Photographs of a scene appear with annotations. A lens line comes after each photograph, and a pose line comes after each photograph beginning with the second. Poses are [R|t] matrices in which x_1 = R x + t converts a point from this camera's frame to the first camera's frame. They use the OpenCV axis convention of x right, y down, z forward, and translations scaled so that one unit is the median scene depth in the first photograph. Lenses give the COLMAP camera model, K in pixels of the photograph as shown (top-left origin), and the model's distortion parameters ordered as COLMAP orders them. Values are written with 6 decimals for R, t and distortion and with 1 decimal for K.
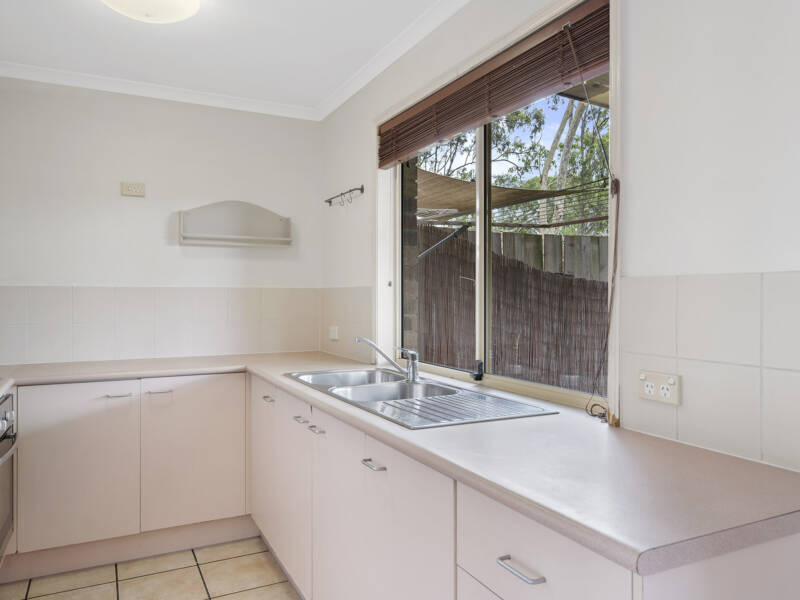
lens RADIAL K [[569.9, 0, 398.4], [0, 569.9, 300.5], [0, 0, 1]] dist [0.004491, 0.002507]
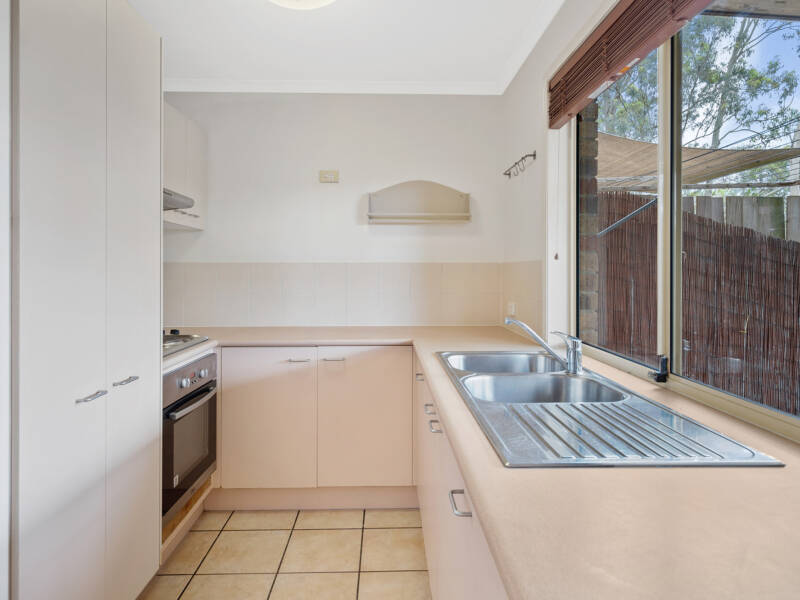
lens RADIAL K [[480.6, 0, 400.7], [0, 480.6, 274.3], [0, 0, 1]] dist [-0.000281, 0.004210]
pose [[0.905212, 0.002212, -0.424955, 0.072874], [-0.002580, 0.999997, -0.000289, -0.000657], [0.424953, 0.001358, 0.905214, 0.205600]]
